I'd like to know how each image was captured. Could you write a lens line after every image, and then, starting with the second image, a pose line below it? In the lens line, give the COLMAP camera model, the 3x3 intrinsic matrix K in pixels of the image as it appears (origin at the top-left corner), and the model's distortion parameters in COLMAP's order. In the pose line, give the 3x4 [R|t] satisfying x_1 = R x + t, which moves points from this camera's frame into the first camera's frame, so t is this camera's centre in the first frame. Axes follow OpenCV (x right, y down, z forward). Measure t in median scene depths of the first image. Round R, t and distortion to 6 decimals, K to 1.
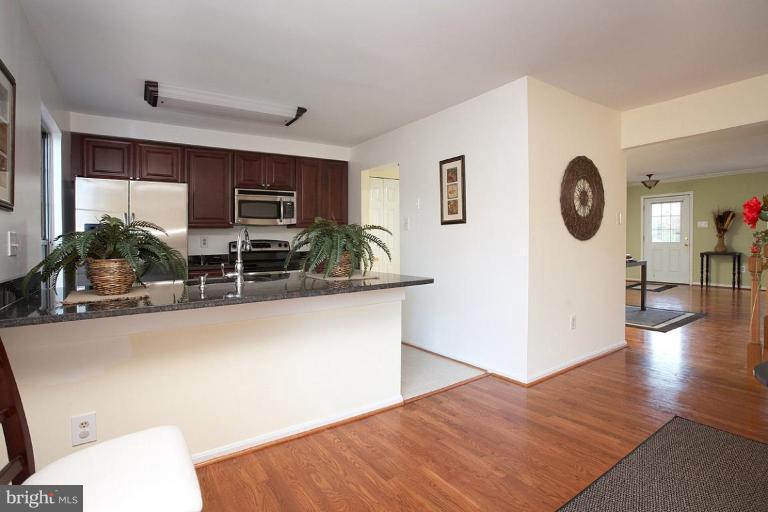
lens RADIAL K [[390.5, 0, 383.1], [0, 390.5, 245.5], [0, 0, 1]] dist [-0.046797, 0.000351]
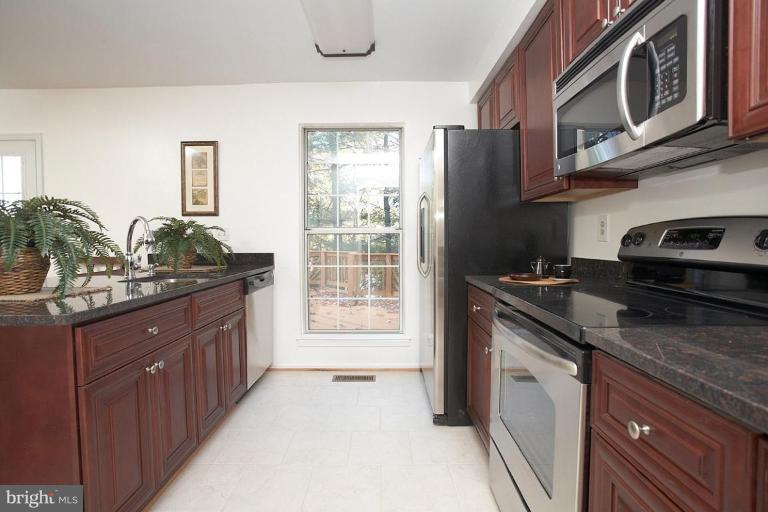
lens RADIAL K [[394.5, 0, 384.0], [0, 394.5, 256.0], [0, 0, 1]] dist [-0.002091, 0.000134]
pose [[-0.578808, 0.049044, -0.813988, 0.018808], [0.002855, 0.998306, 0.058120, -0.004486], [0.815459, 0.031316, -0.577967, 1.030340]]
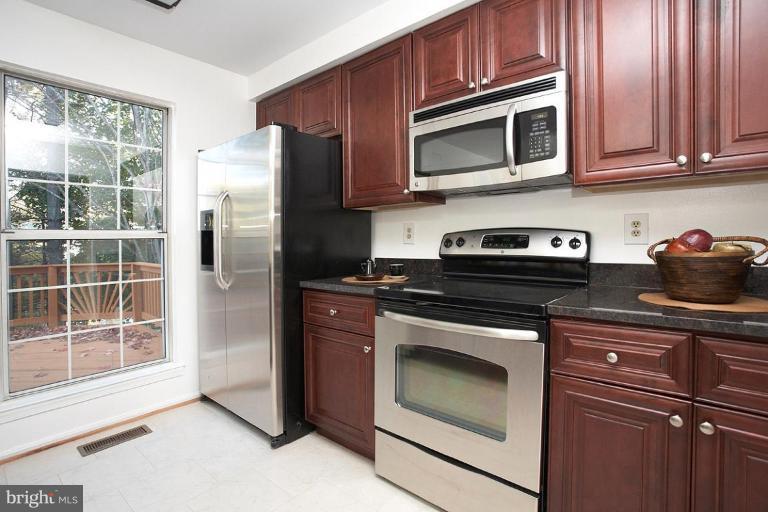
lens RADIAL K [[390.5, 0, 383.1], [0, 390.5, 245.5], [0, 0, 1]] dist [-0.046797, 0.000351]
pose [[0.264644, 0.025057, -0.964021, 0.038839], [0.000492, 0.999659, 0.026118, -0.006668], [0.964346, -0.007386, 0.264541, 0.806901]]
